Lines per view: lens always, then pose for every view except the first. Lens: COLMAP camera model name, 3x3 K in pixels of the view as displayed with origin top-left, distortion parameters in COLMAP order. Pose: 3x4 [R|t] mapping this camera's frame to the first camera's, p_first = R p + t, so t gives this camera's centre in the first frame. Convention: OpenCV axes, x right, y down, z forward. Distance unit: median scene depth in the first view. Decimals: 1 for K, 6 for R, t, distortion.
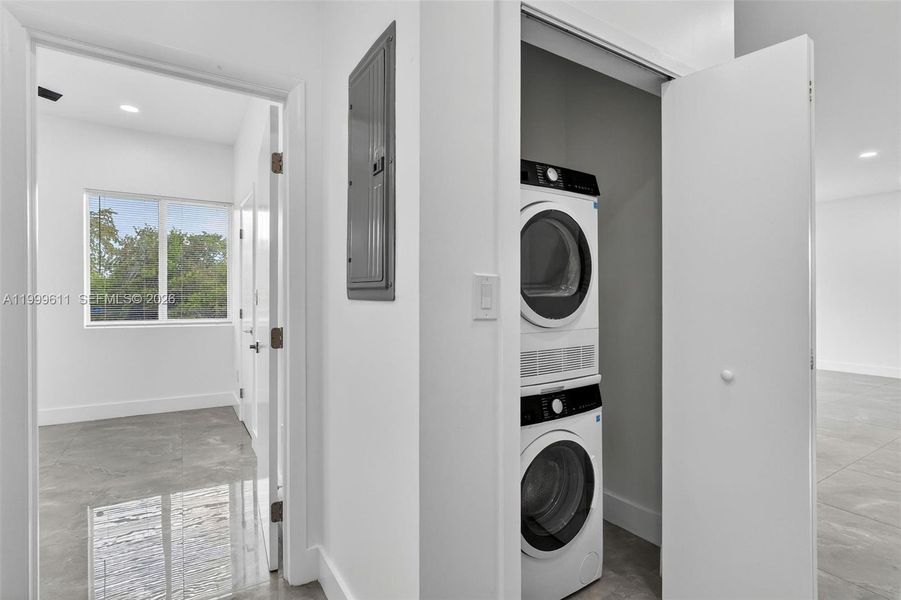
lens RADIAL K [[441.9, 0, 448.8], [0, 441.9, 302.4], [0, 0, 1]] dist [-0.037745, 0.010981]
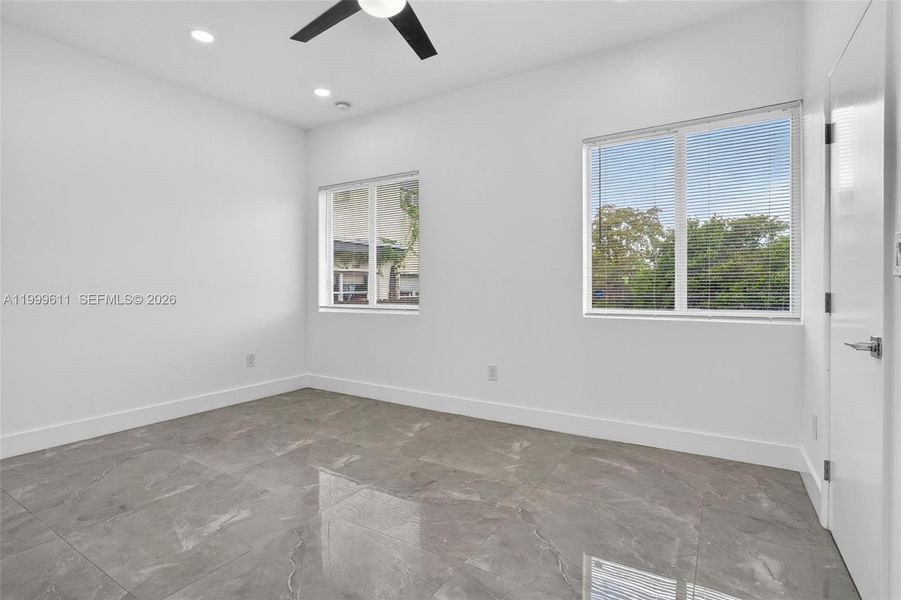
lens RADIAL K [[441.9, 0, 448.5], [0, 441.9, 288.2], [0, 0, 1]] dist [-0.037745, 0.010981]
pose [[0.442176, -0.005812, -0.896909, -0.230289], [-0.005384, 0.999944, -0.009134, 0.016126], [0.896912, 0.008868, 0.442120, 0.413387]]
